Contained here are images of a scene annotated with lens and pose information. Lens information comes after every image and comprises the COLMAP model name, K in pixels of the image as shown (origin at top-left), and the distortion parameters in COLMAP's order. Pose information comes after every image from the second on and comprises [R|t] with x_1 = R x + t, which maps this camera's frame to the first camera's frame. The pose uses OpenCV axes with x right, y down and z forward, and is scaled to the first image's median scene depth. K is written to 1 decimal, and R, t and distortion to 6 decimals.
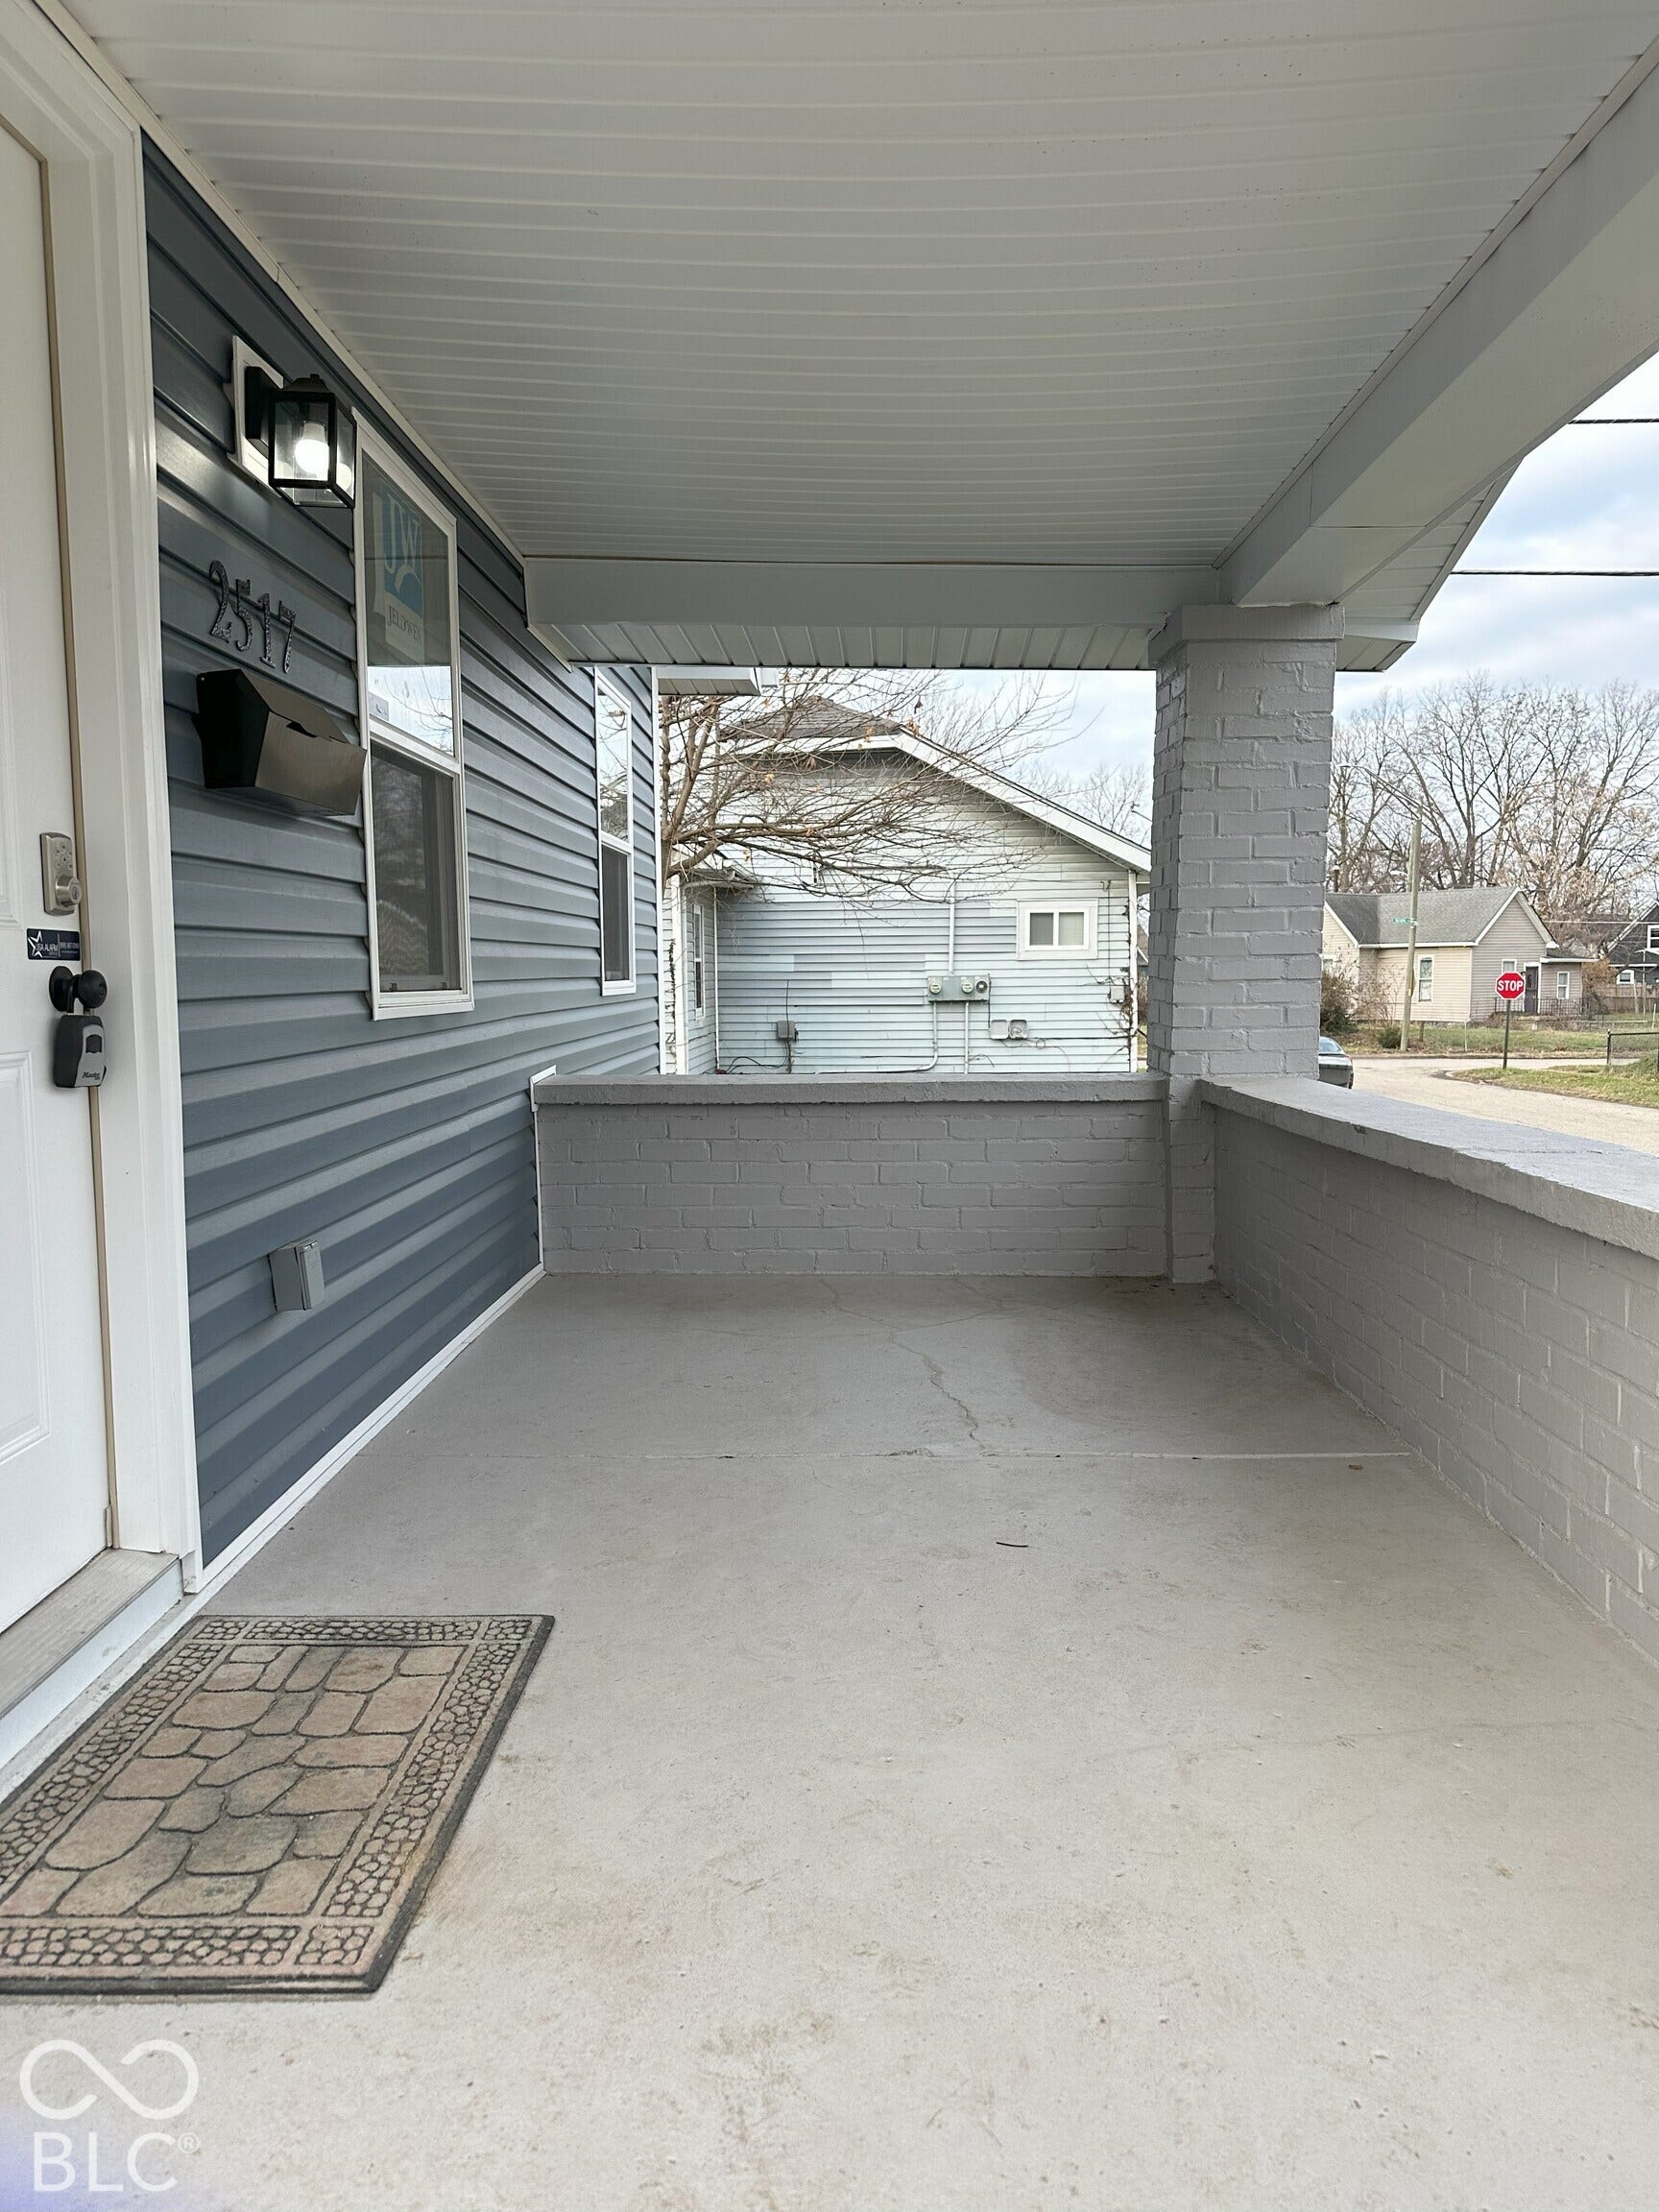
lens RADIAL K [[1559.2, 0, 819.2], [0, 1559.2, 1109.5], [0, 0, 1]] dist [0.098259, -0.062304]
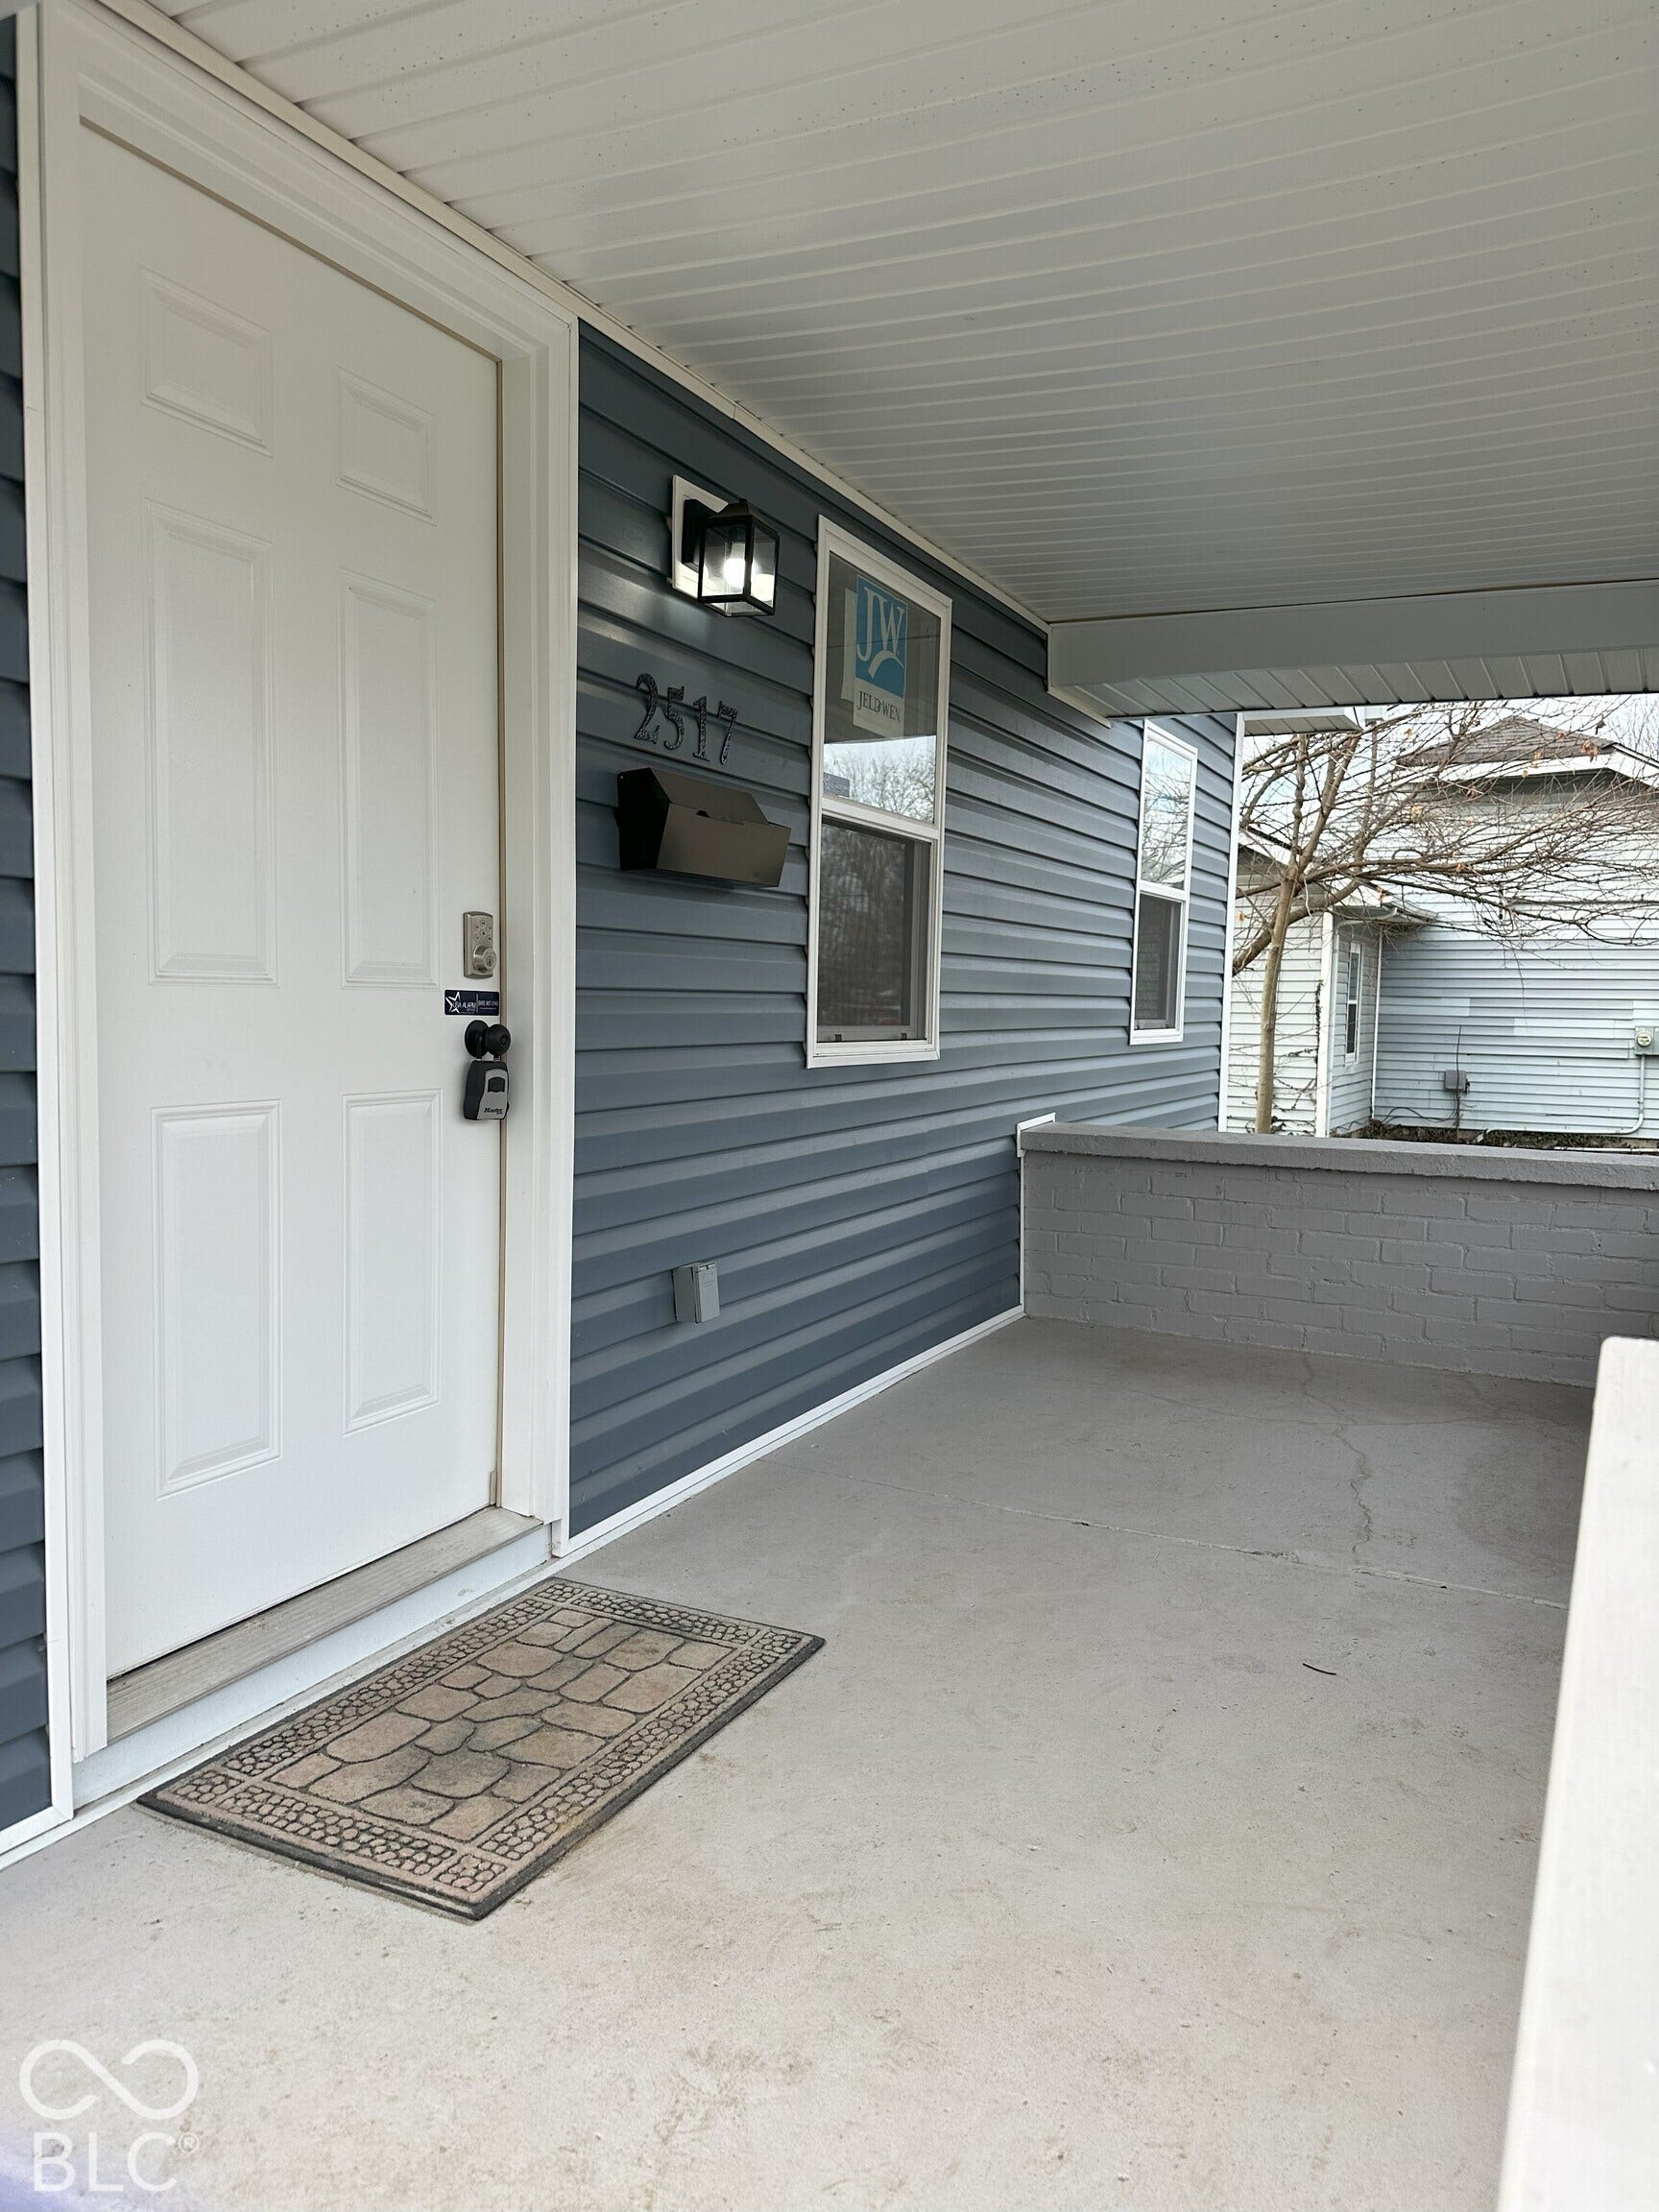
lens RADIAL K [[1559.2, 0, 823.3], [0, 1559.2, 1120.3], [0, 0, 1]] dist [0.098259, -0.062304]
pose [[0.907921, 0.059729, -0.414864, 0.226095], [-0.065550, 0.997849, 0.000209, -0.026747], [0.413984, 0.027005, 0.909883, 0.018766]]
